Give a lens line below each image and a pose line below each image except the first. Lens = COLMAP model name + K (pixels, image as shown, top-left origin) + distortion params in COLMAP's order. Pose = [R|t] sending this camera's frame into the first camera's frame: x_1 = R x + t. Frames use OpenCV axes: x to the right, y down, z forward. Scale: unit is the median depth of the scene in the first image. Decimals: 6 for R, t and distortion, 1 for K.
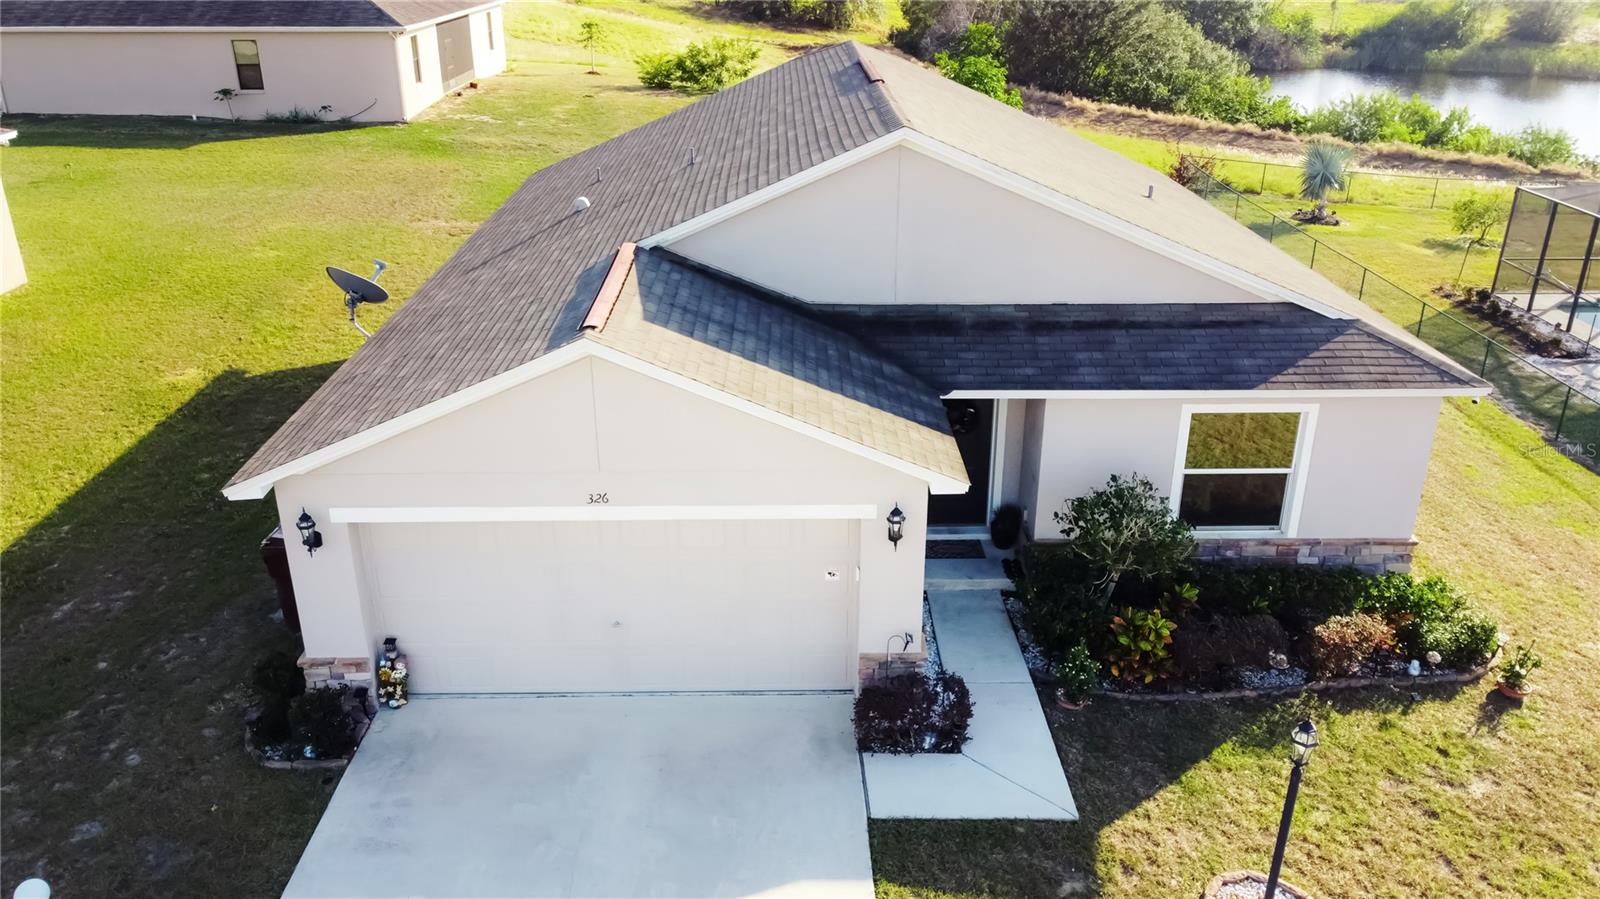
lens RADIAL K [[1206.4, 0, 800.0], [0, 1206.4, 449.5], [0, 0, 1]] dist [0.001551, -0.003624]
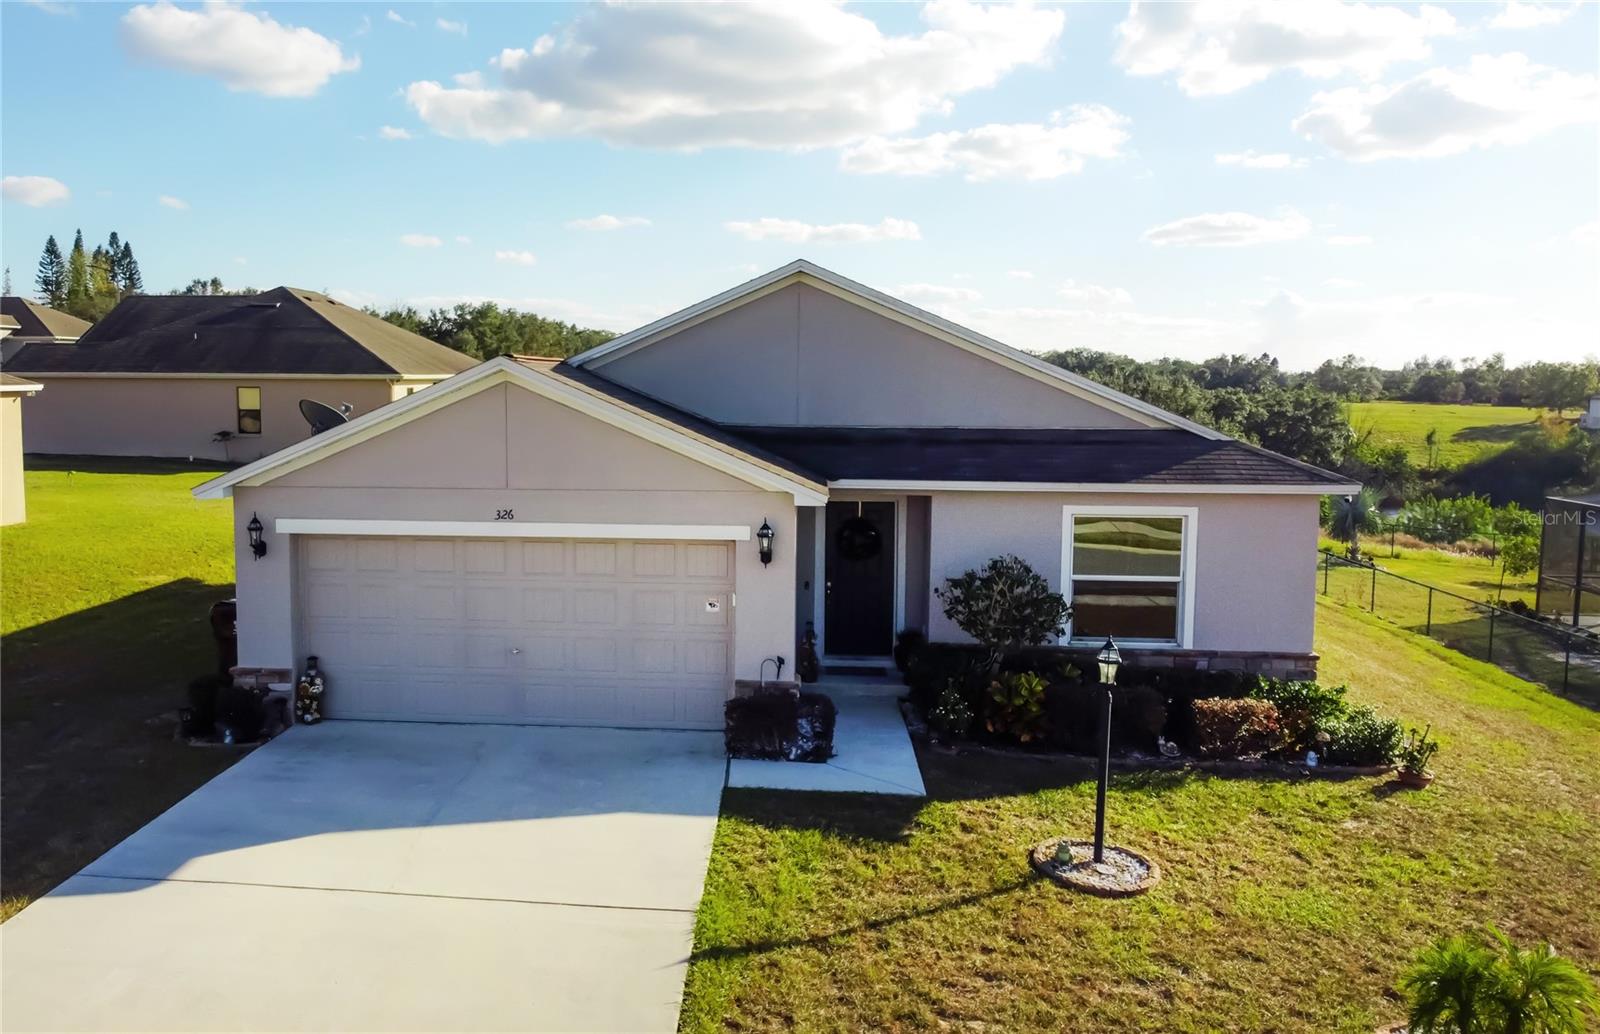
lens RADIAL K [[1399.7, 0, 674.4], [0, 1399.7, 521.4], [0, 0, 1]] dist [0.002632, -0.003513]
pose [[0.993492, 0.016977, -0.112633, 0.118136], [-0.050159, 0.953001, -0.298786, 0.364029], [0.102267, 0.302491, 0.947650, -0.196125]]
